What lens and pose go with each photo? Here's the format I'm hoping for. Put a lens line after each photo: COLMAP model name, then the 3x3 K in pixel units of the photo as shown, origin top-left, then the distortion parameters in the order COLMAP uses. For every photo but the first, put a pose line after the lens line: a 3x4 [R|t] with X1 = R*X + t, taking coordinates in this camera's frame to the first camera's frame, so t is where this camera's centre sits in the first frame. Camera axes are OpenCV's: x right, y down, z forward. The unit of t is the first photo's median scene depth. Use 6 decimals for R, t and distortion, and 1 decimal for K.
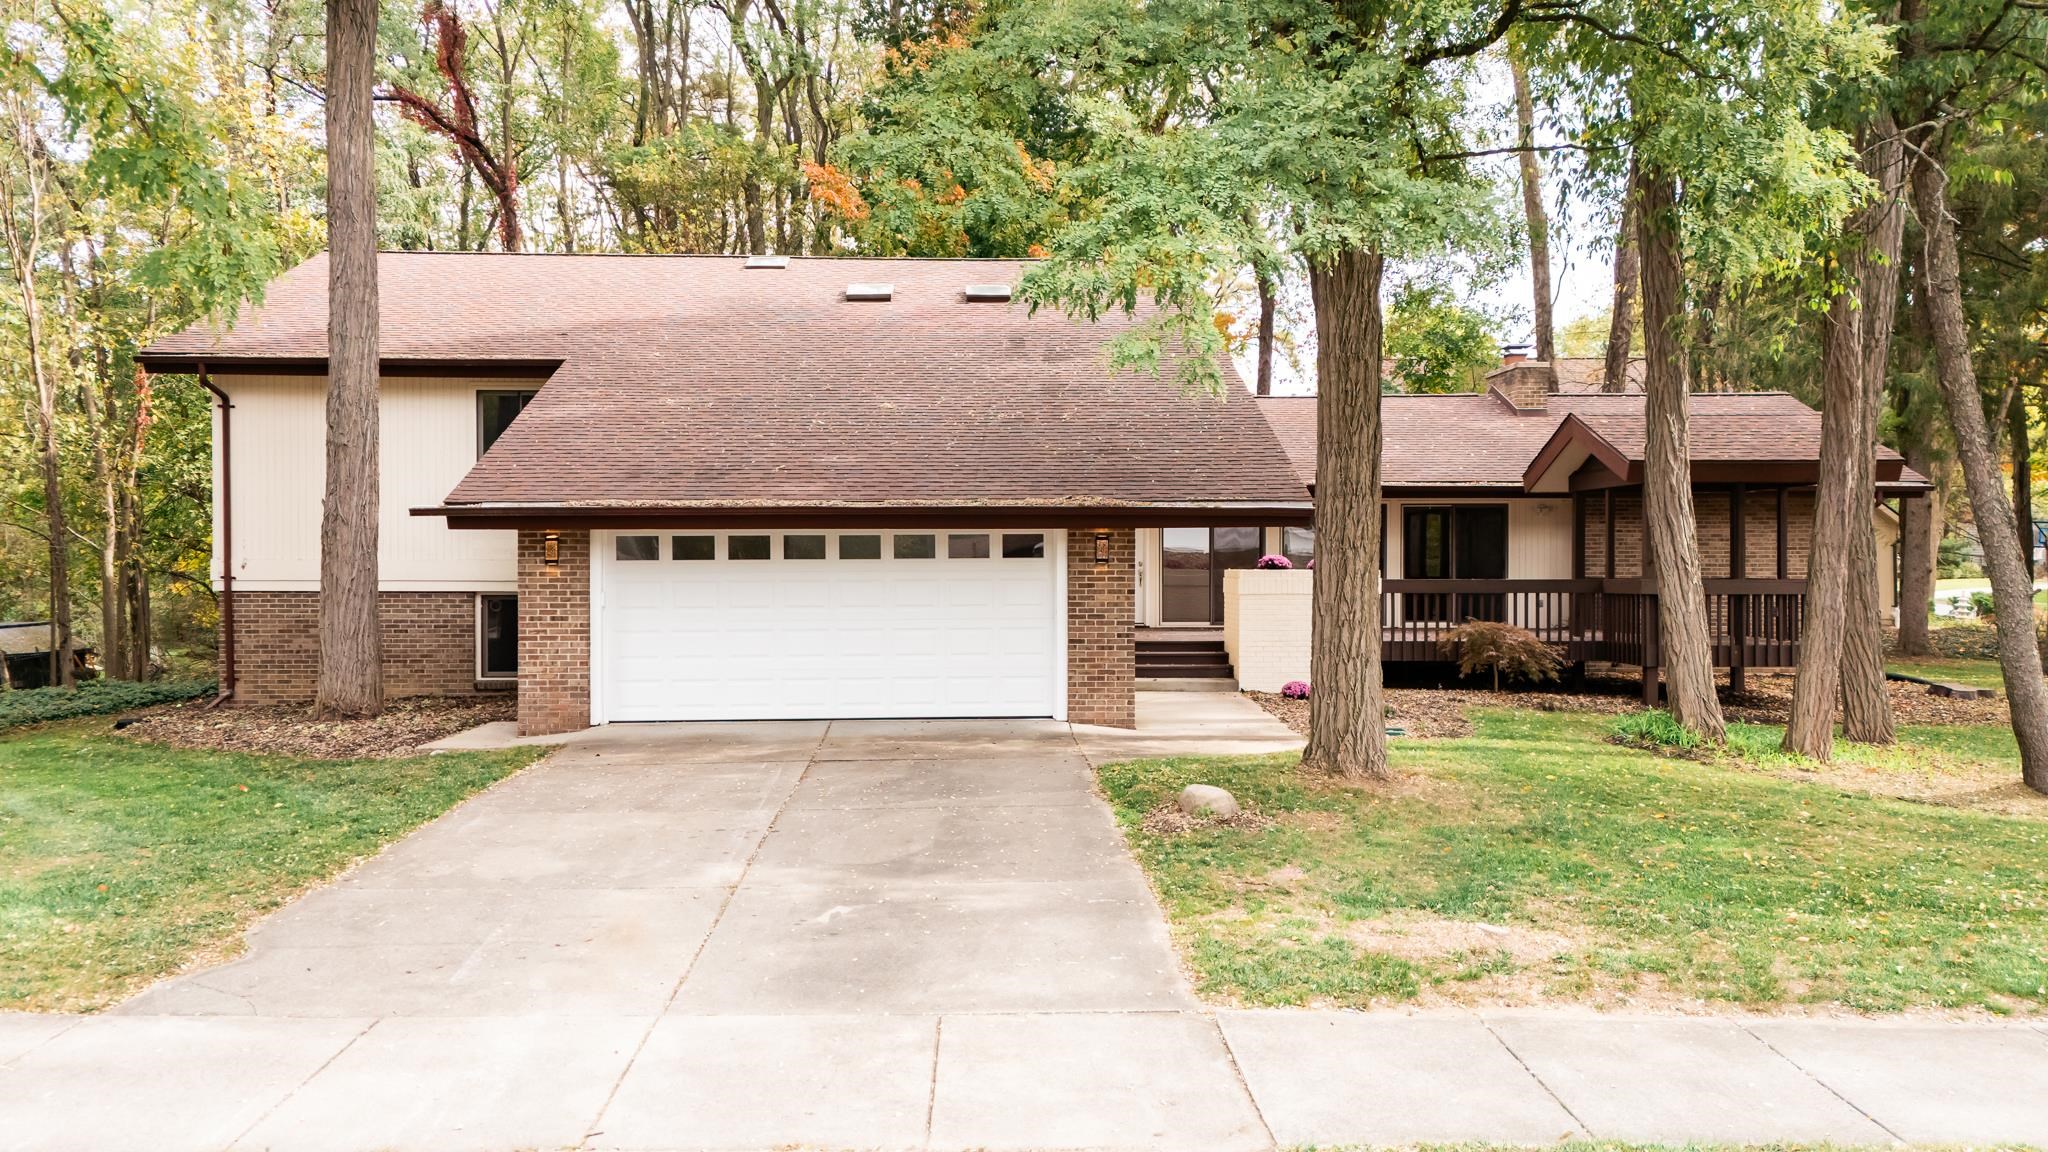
lens RADIAL K [[1506.5, 0, 1029.0], [0, 1506.5, 587.5], [0, 0, 1]] dist [0.045252, -0.008046]
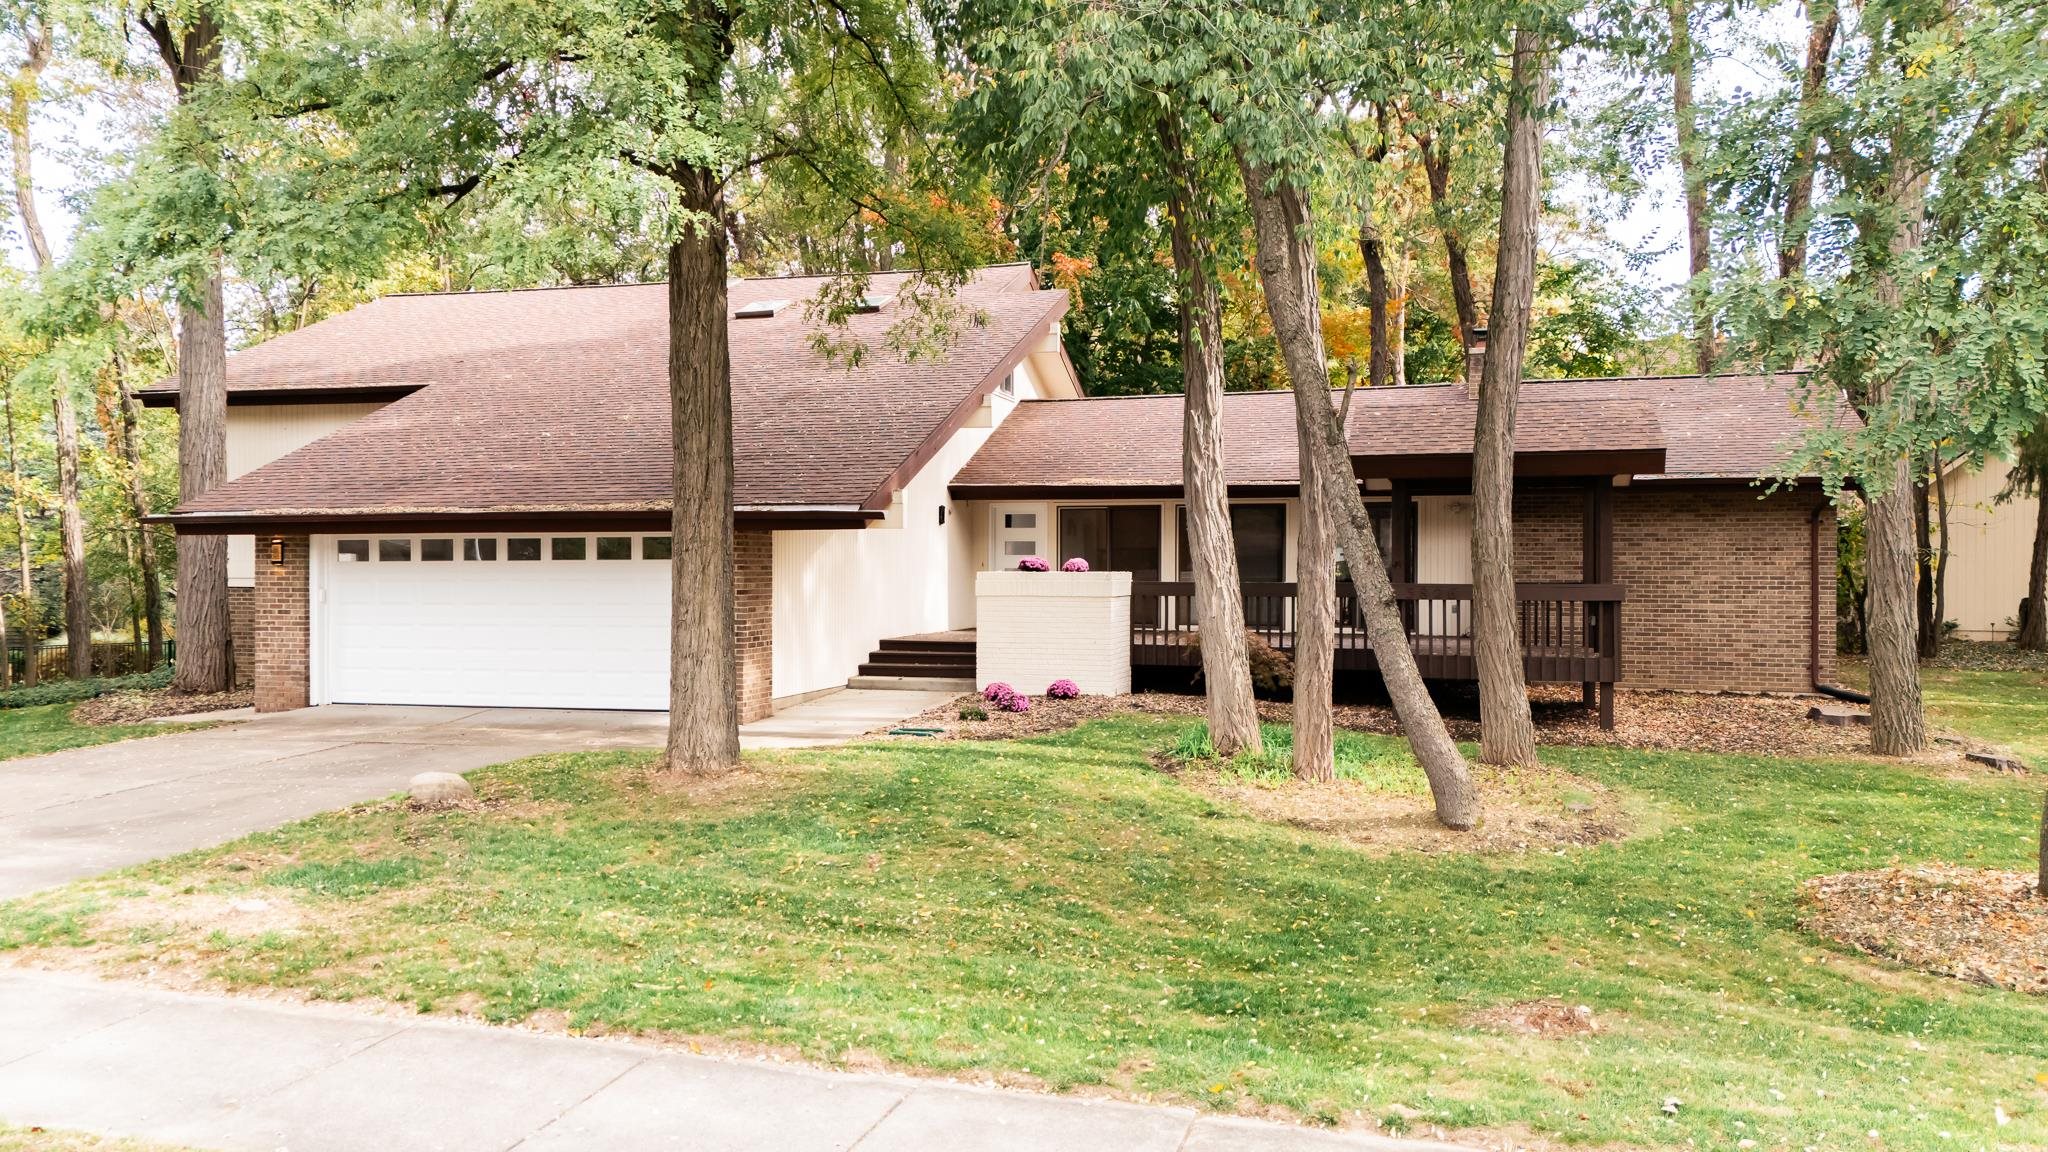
lens RADIAL K [[1506.5, 0, 1032.7], [0, 1506.5, 557.6], [0, 0, 1]] dist [0.045252, -0.008046]
pose [[0.949839, 0.001101, -0.312738, 0.550703], [-0.007024, 0.999817, -0.017813, -0.003593], [0.312661, 0.019116, 0.949672, 0.065407]]
